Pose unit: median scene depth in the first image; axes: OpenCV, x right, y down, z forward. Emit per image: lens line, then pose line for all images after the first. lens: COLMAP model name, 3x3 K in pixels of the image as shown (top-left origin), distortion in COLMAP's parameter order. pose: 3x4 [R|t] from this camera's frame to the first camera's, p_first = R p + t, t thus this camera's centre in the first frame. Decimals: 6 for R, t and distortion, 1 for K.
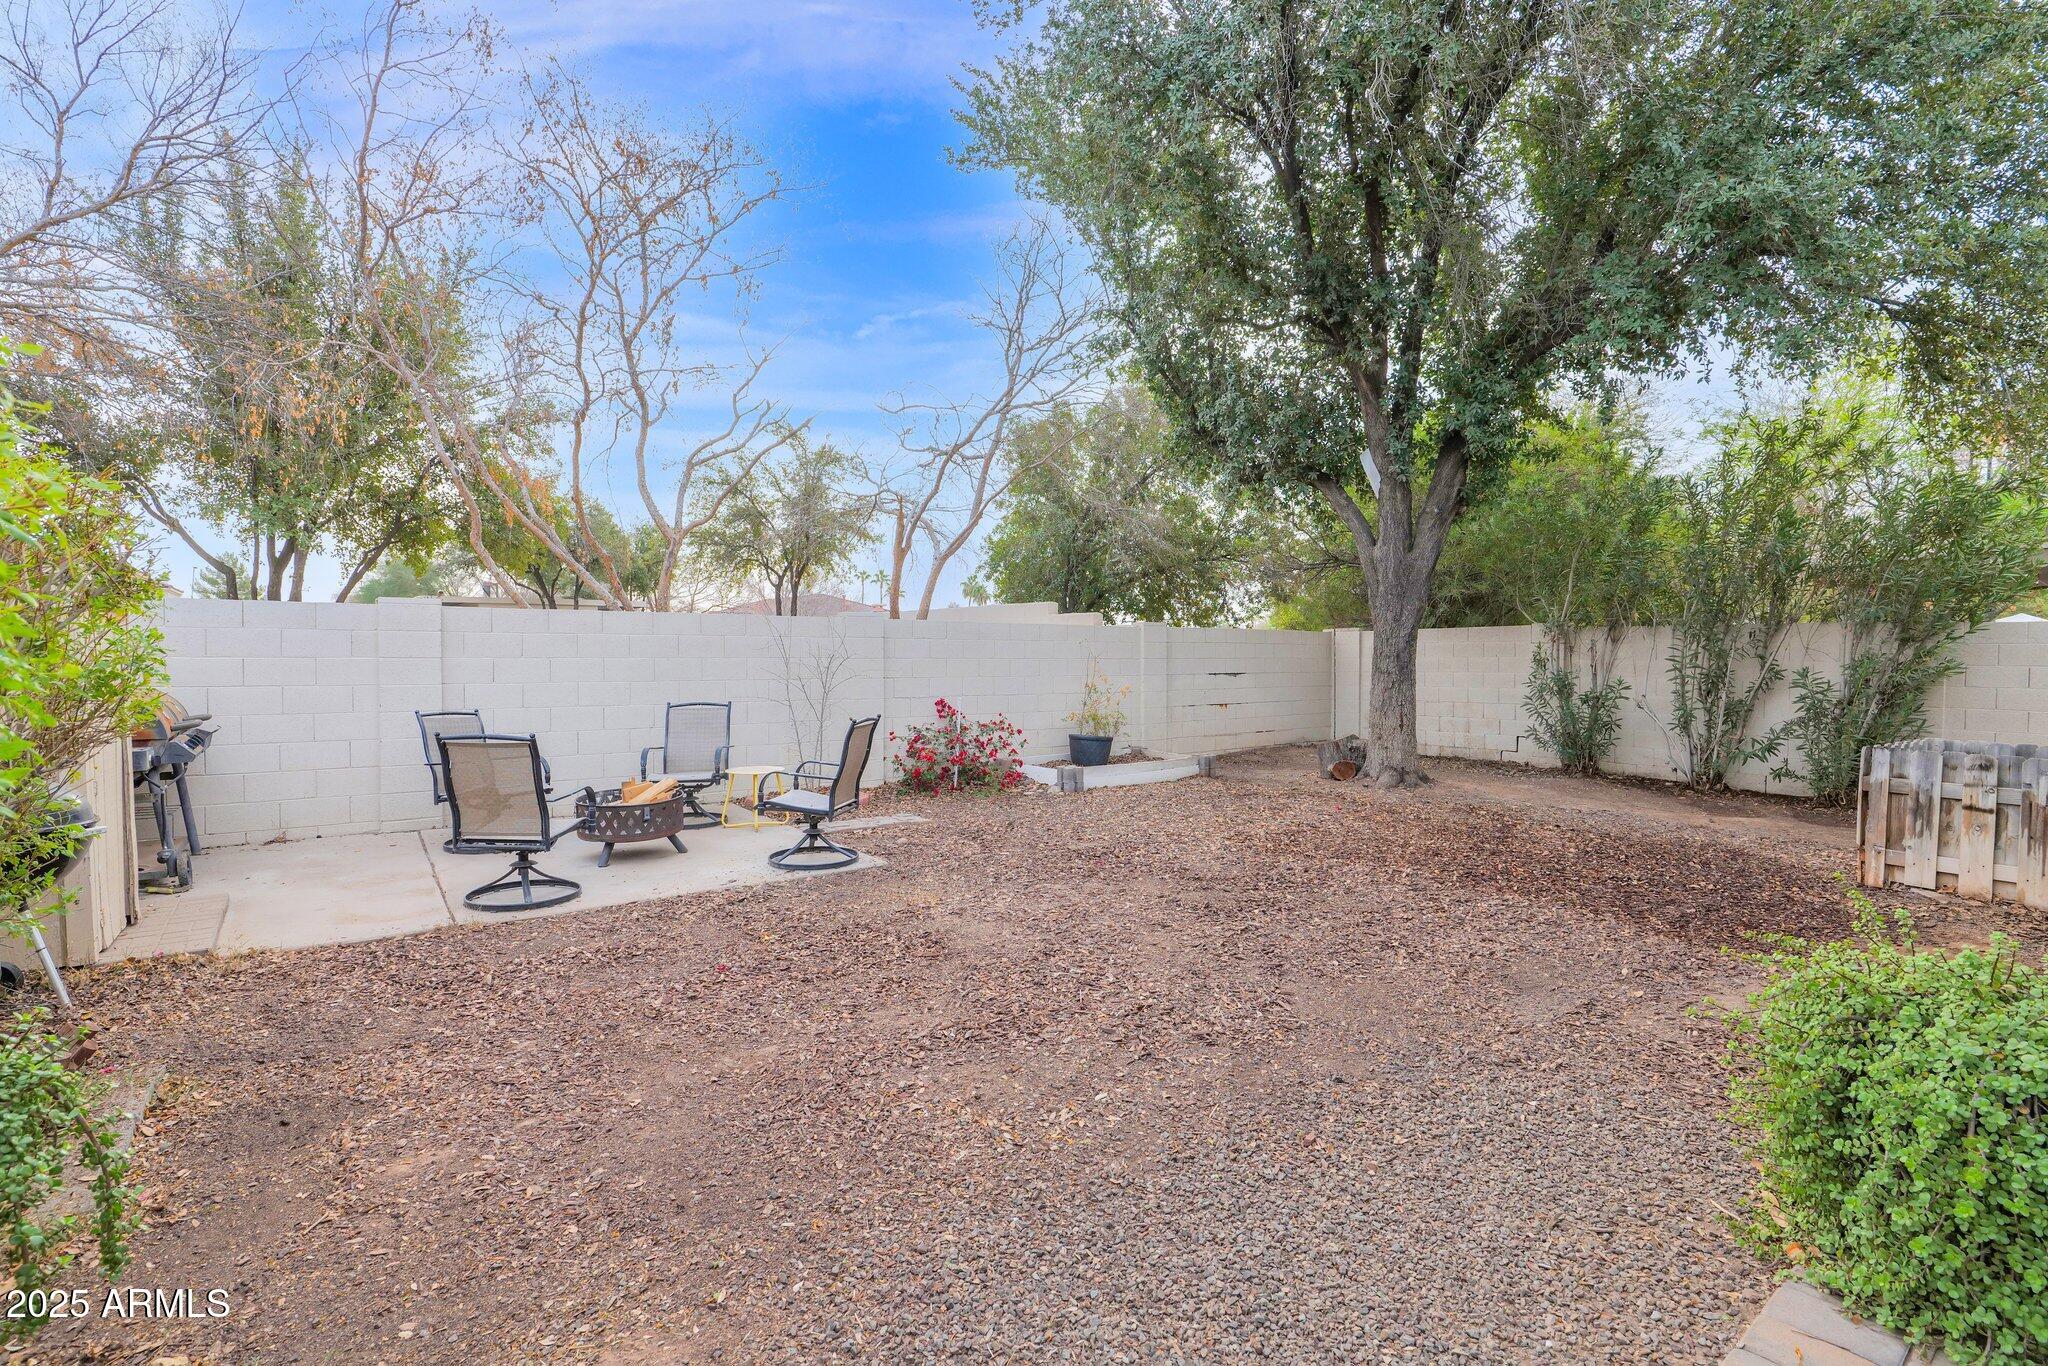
lens RADIAL K [[957.7, 0, 1041.5], [0, 957.7, 675.0], [0, 0, 1]] dist [-0.028567, 0.007615]
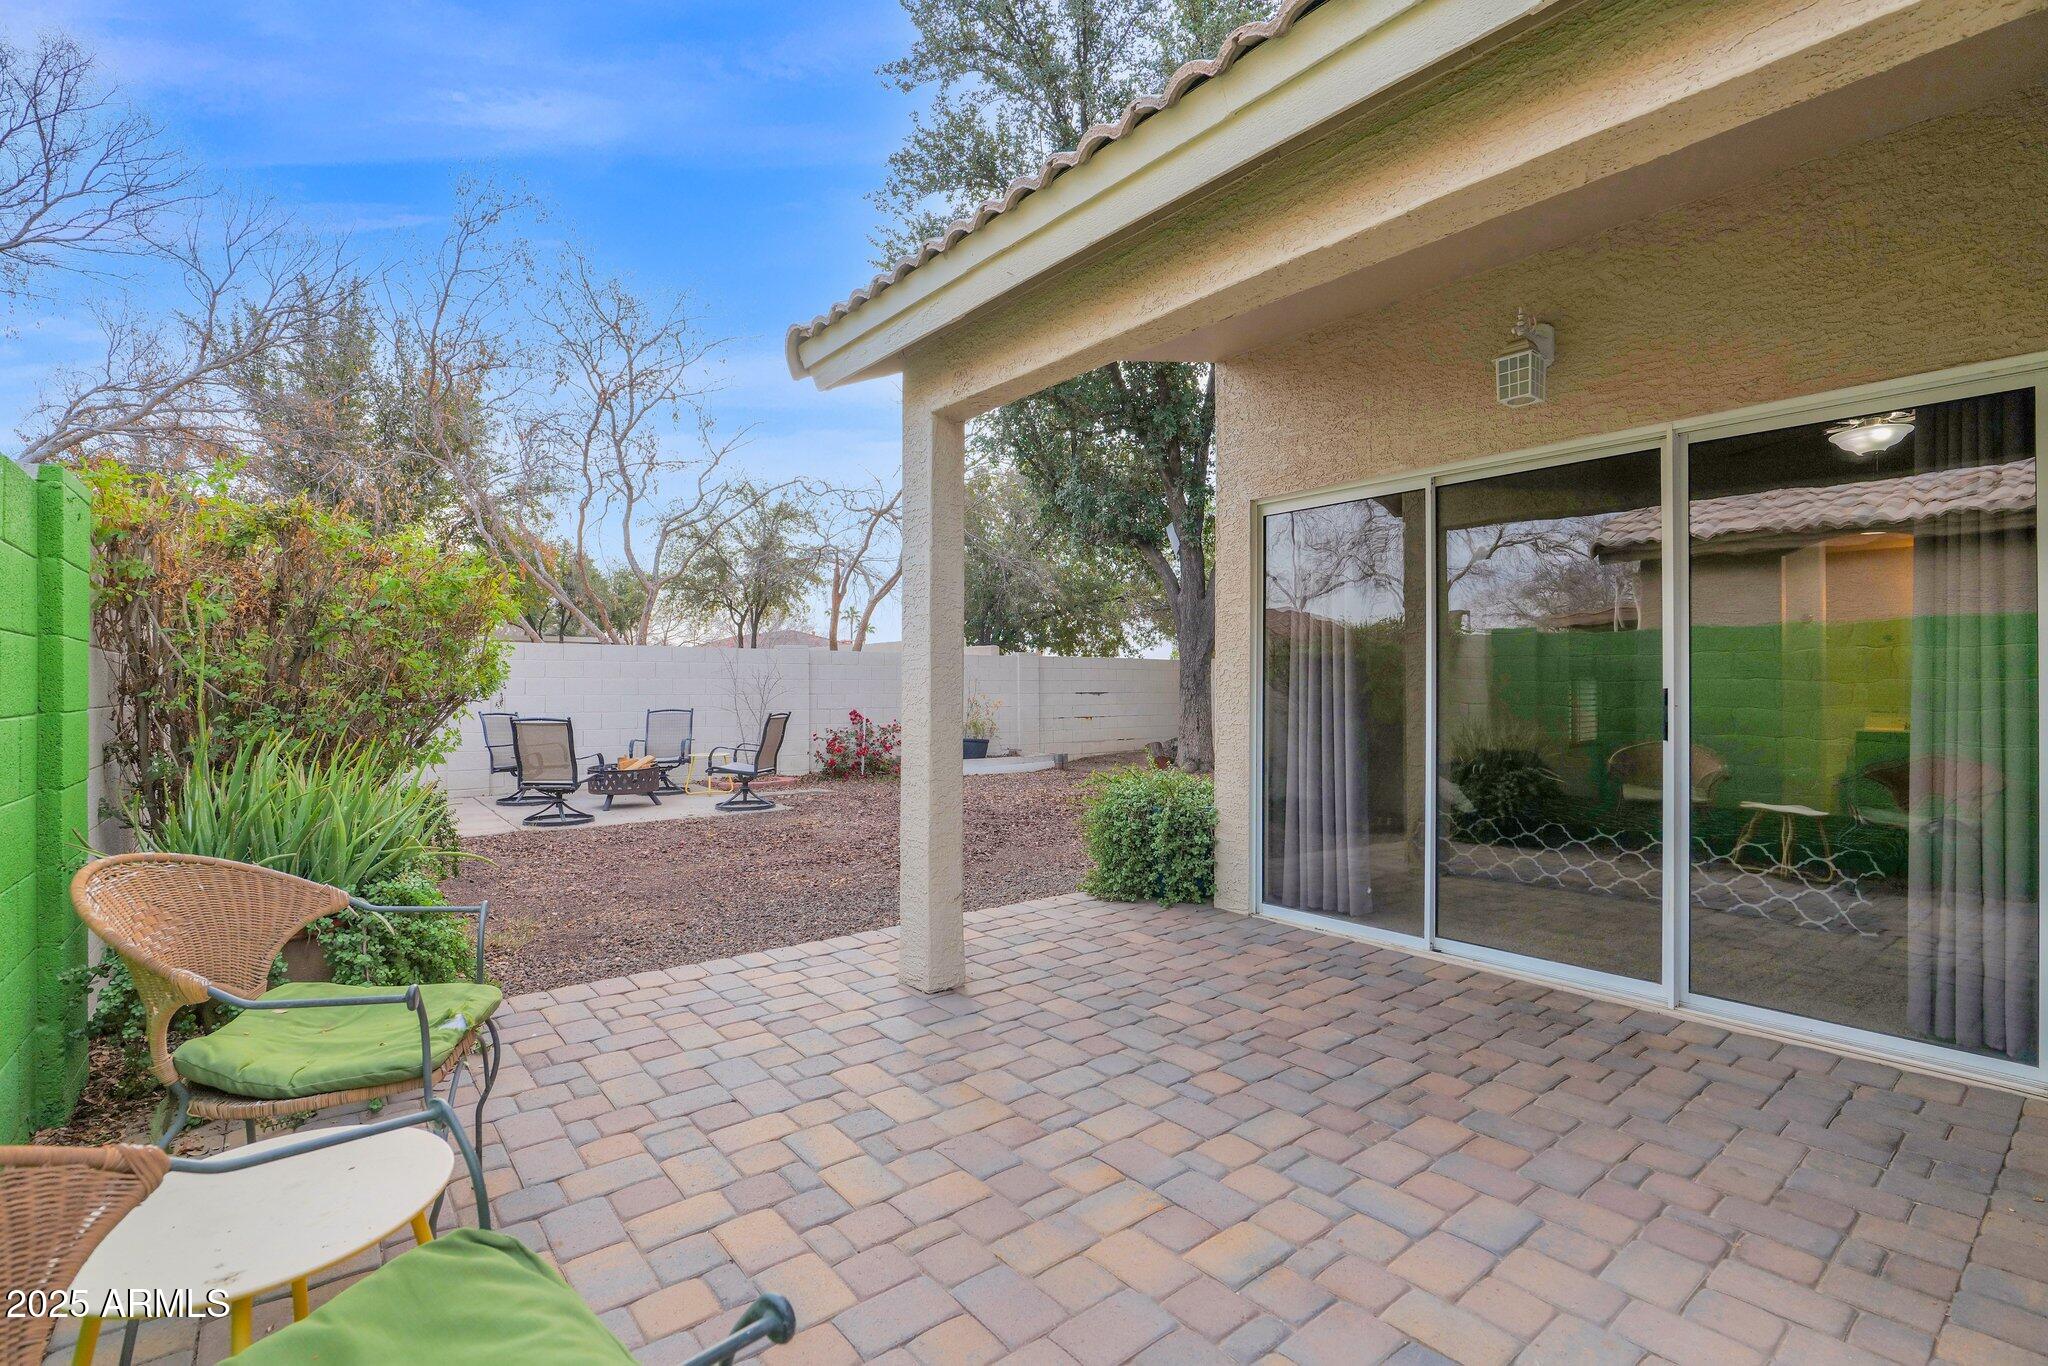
lens RADIAL K [[957.7, 0, 1039.5], [0, 957.7, 677.3], [0, 0, 1]] dist [-0.028567, 0.007615]
pose [[0.999713, -0.005164, 0.023411, 0.090887], [0.005958, 0.999406, -0.033943, 0.019630], [-0.023222, 0.034072, 0.999150, -0.249713]]
